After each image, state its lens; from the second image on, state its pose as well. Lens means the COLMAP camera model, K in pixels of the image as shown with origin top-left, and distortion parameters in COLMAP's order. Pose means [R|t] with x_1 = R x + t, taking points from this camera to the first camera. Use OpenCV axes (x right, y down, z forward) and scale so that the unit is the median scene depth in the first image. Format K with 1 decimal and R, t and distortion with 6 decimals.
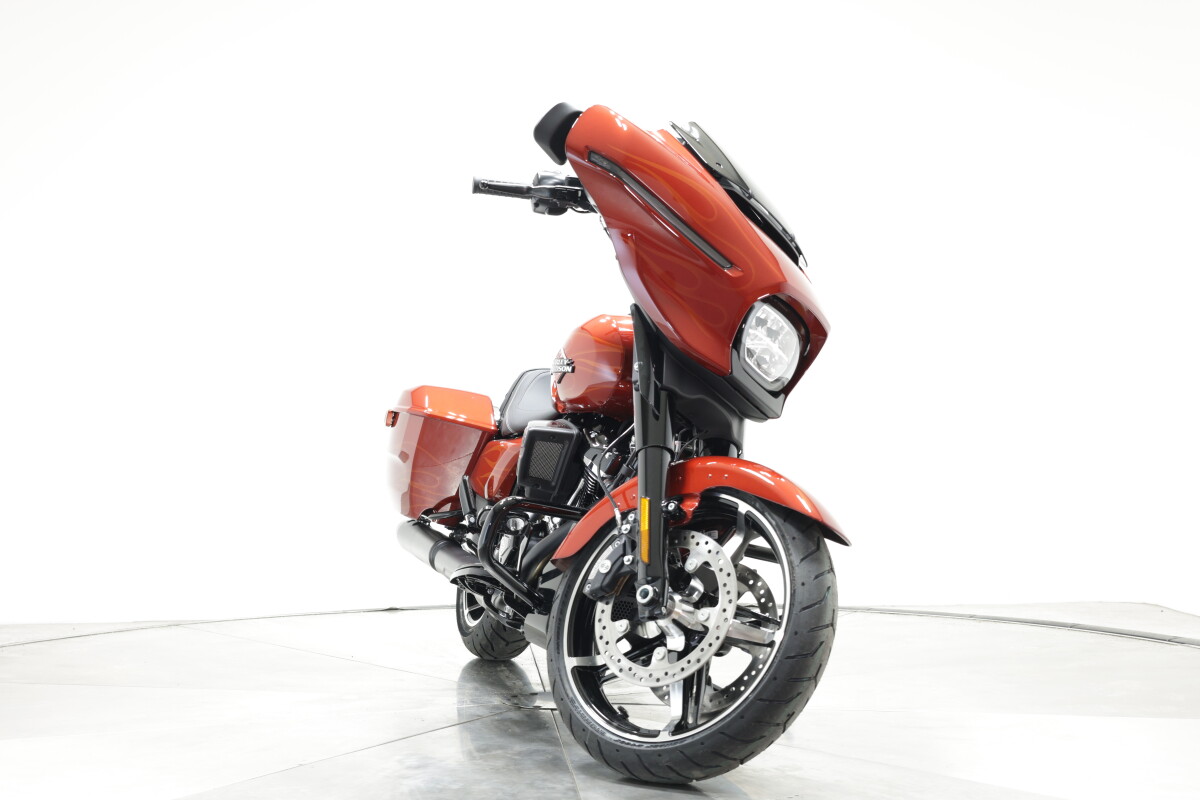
lens RADIAL K [[1628.3, 0, 600.0], [0, 1628.3, 400.0], [0, 0, 1]] dist [-0.007109, -0.014211]
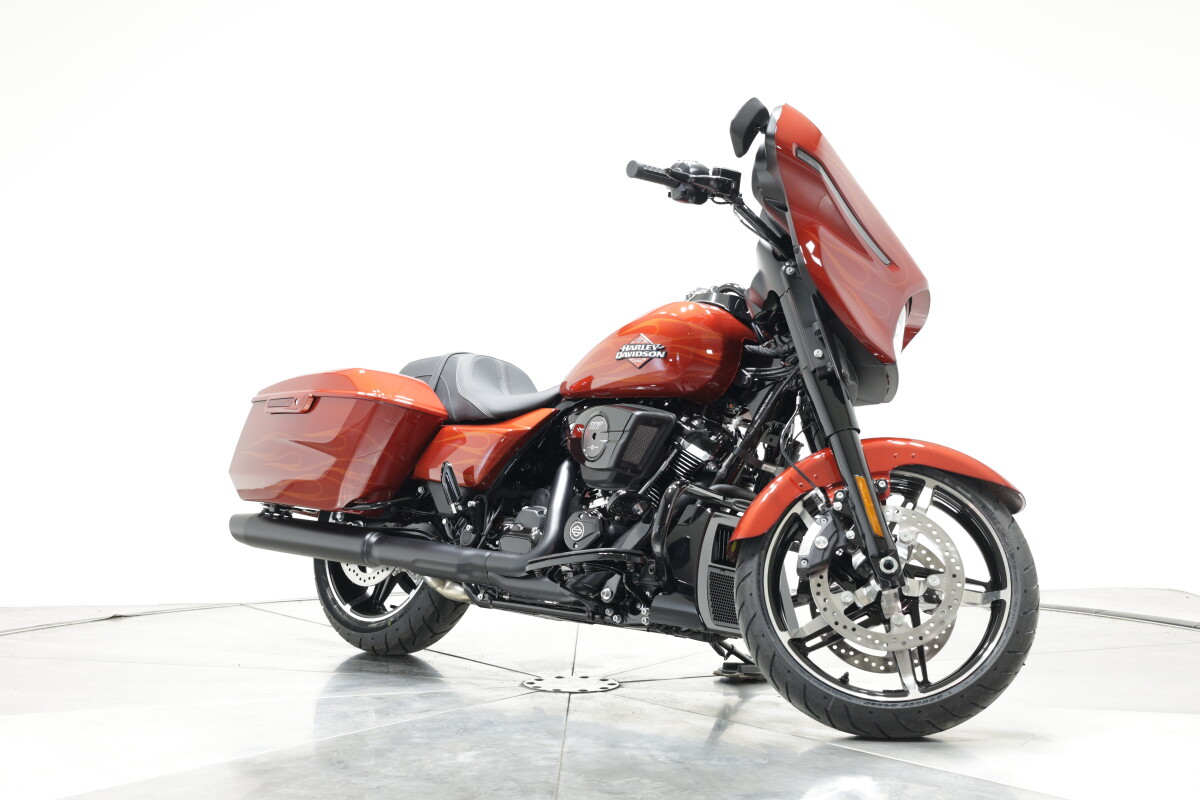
lens RADIAL K [[1628.3, 0, 600.0], [0, 1628.3, 400.0], [0, 0, 1]] dist [-0.007109, -0.014211]
pose [[0.848563, 0.003382, 0.529084, -0.657225], [-0.006600, 0.999969, 0.004192, 0.006079], [-0.529053, -0.007049, 0.848559, 0.173958]]
